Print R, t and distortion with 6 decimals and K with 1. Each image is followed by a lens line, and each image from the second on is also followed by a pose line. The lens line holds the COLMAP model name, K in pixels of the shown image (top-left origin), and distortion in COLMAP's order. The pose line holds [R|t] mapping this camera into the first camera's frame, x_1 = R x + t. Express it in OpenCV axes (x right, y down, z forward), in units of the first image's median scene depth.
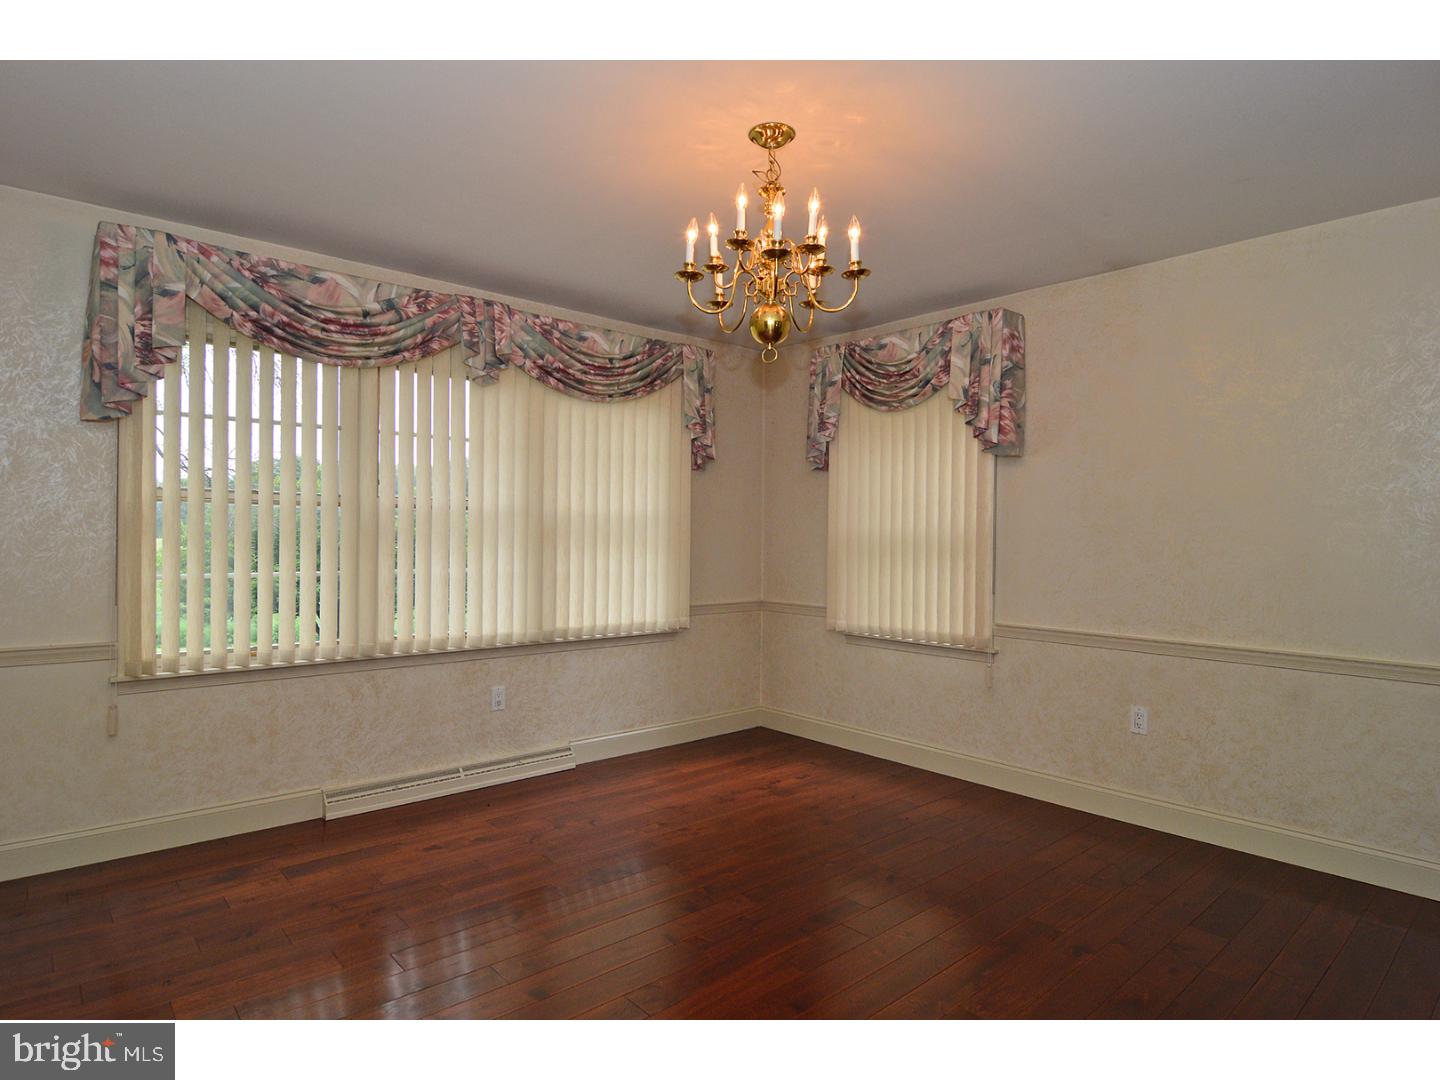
lens RADIAL K [[793.1, 0, 709.9], [0, 793.1, 537.4], [0, 0, 1]] dist [-0.028167, 0.001681]
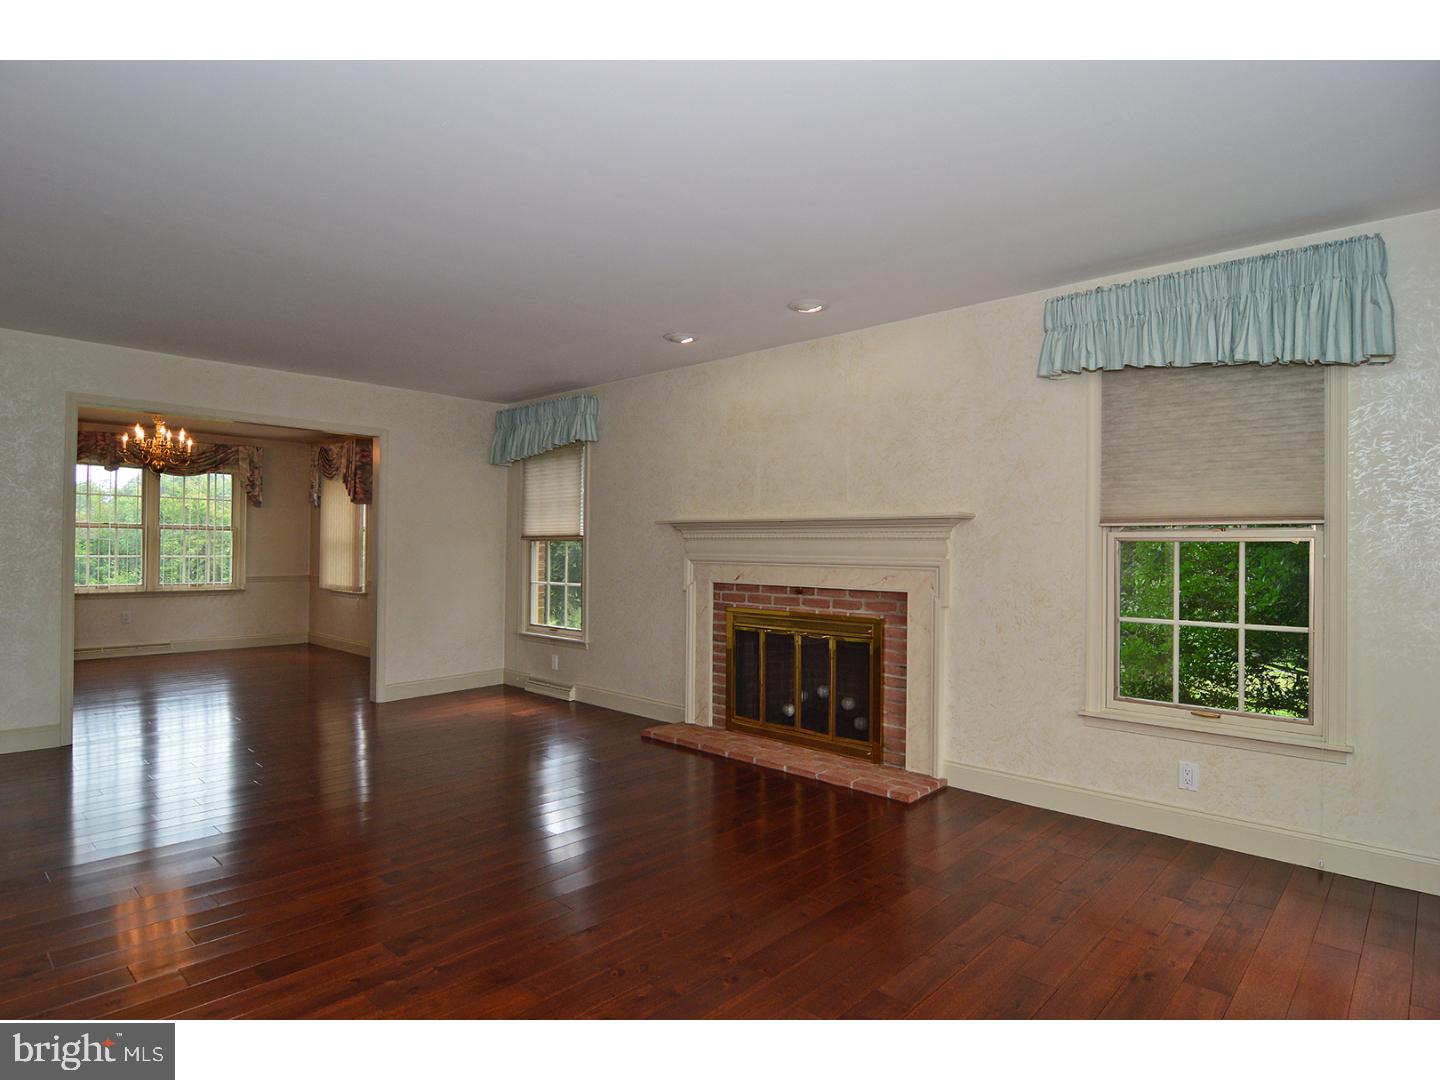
lens RADIAL K [[793.1, 0, 729.4], [0, 793.1, 544.0], [0, 0, 1]] dist [-0.028167, 0.001681]
pose [[0.995075, -0.002161, 0.099106, 0.994731], [0.001738, 0.999989, 0.004355, -0.001617], [-0.099115, -0.004161, 0.995067, -1.085748]]
